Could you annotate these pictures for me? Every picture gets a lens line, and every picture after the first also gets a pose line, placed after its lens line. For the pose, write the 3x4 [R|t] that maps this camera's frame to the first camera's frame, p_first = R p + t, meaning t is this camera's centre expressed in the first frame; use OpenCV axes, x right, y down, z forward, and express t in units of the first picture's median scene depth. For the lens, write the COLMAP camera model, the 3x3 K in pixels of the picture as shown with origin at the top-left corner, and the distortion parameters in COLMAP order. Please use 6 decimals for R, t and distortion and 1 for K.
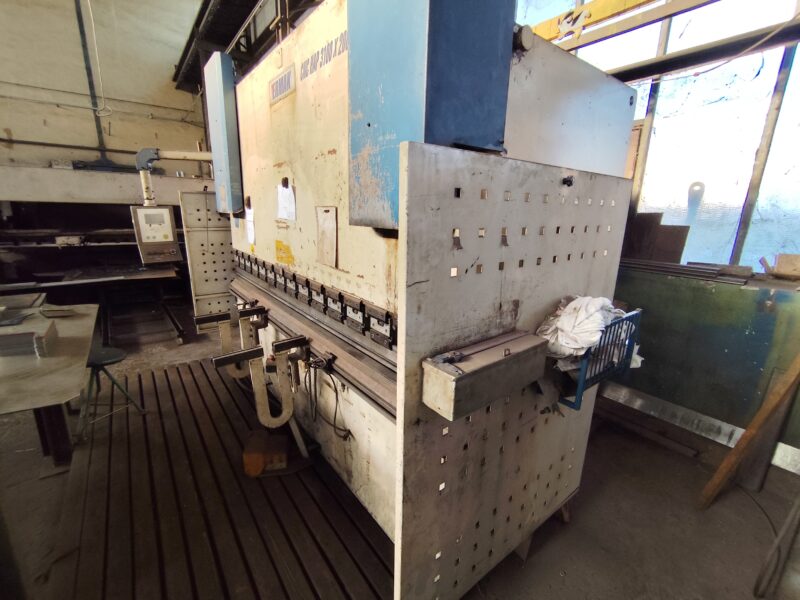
lens RADIAL K [[355.3, 0, 400.0], [0, 355.3, 300.0], [0, 0, 1]] dist [-0.039643, 0.023627]
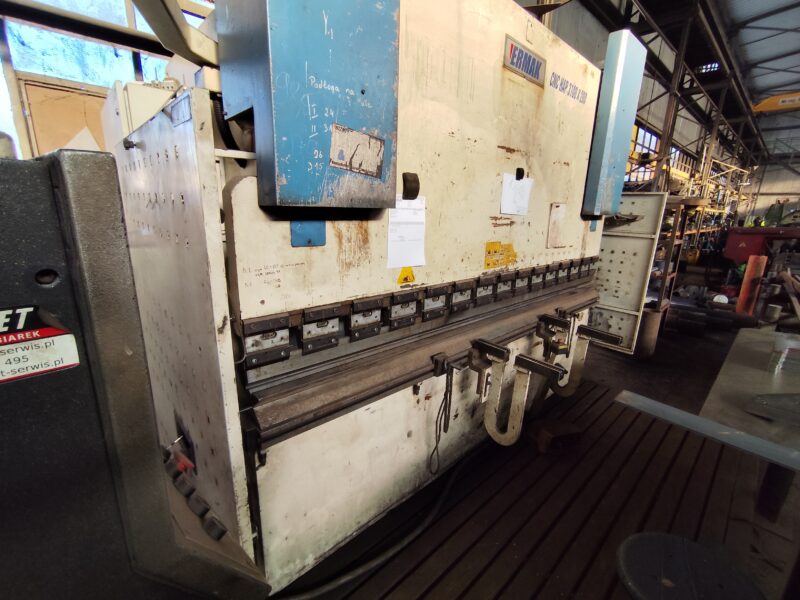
lens RADIAL K [[355.3, 0, 400.0], [0, 355.3, 300.0], [0, 0, 1]] dist [-0.039643, 0.023627]
pose [[-0.087762, -0.278572, 0.956397, -1.340046], [0.218139, 0.931424, 0.291315, -0.386395], [-0.971964, 0.234194, -0.020976, 1.488648]]
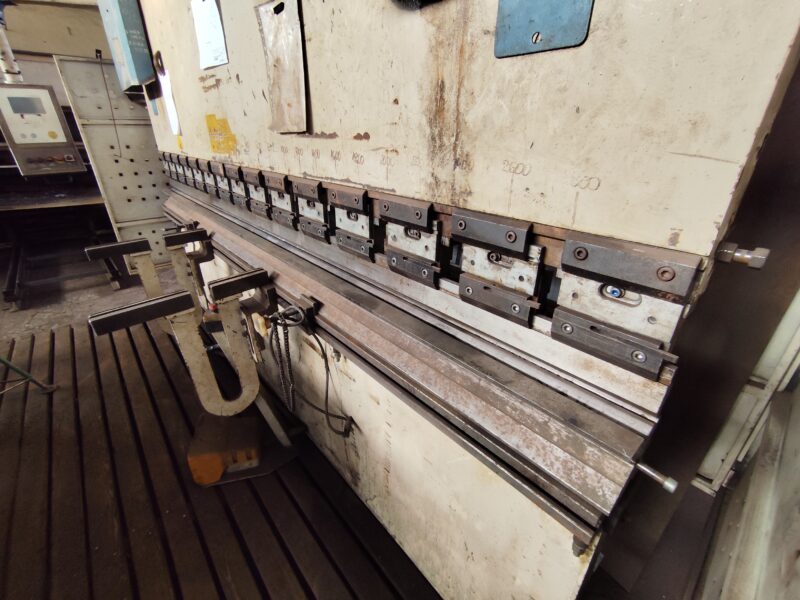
lens RADIAL K [[355.3, 0, 400.0], [0, 355.3, 300.0], [0, 0, 1]] dist [-0.039643, 0.023627]
pose [[0.997757, -0.044925, 0.049625, -0.075031], [0.034707, 0.981101, 0.190360, 0.047211], [-0.057239, -0.188211, 0.980459, 0.399059]]
